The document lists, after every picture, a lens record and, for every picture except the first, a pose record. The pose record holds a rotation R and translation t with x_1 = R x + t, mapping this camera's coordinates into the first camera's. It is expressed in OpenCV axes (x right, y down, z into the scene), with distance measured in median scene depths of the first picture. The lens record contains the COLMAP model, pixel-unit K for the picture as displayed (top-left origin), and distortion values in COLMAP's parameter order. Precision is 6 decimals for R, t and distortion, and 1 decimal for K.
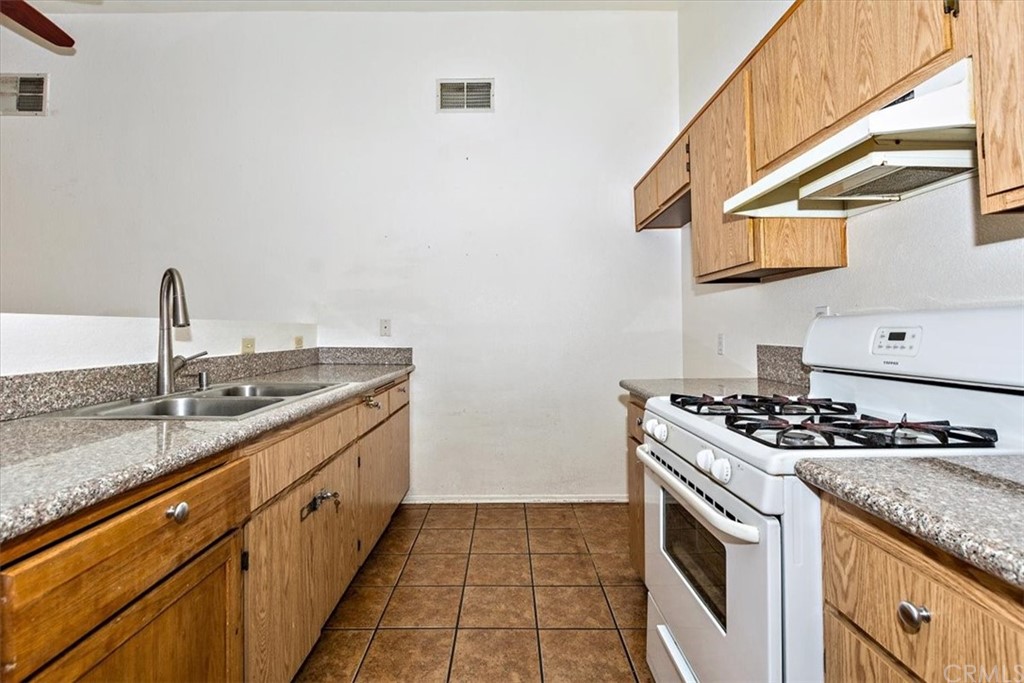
lens RADIAL K [[475.5, 0, 512.0], [0, 475.5, 341.5], [0, 0, 1]] dist [0.001808, -0.000595]
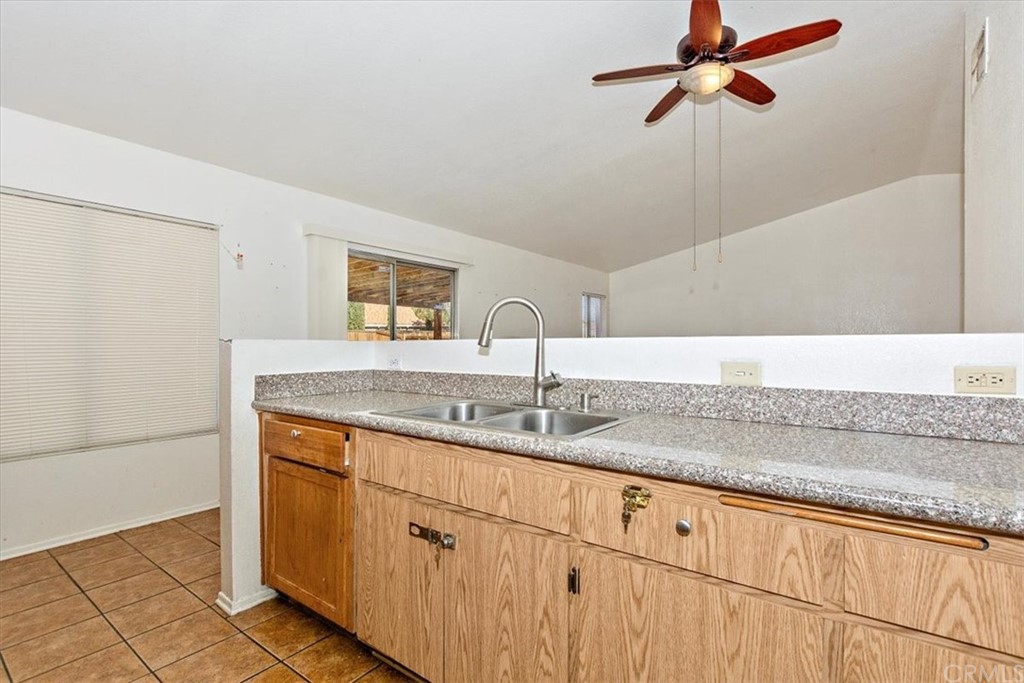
lens RADIAL K [[475.5, 0, 512.0], [0, 475.5, 341.5], [0, 0, 1]] dist [0.001808, -0.000595]
pose [[-0.602025, -0.007811, -0.798439, 0.254743], [-0.018385, 0.999823, 0.004082, -0.051037], [0.798265, 0.017137, -0.602062, 1.803597]]
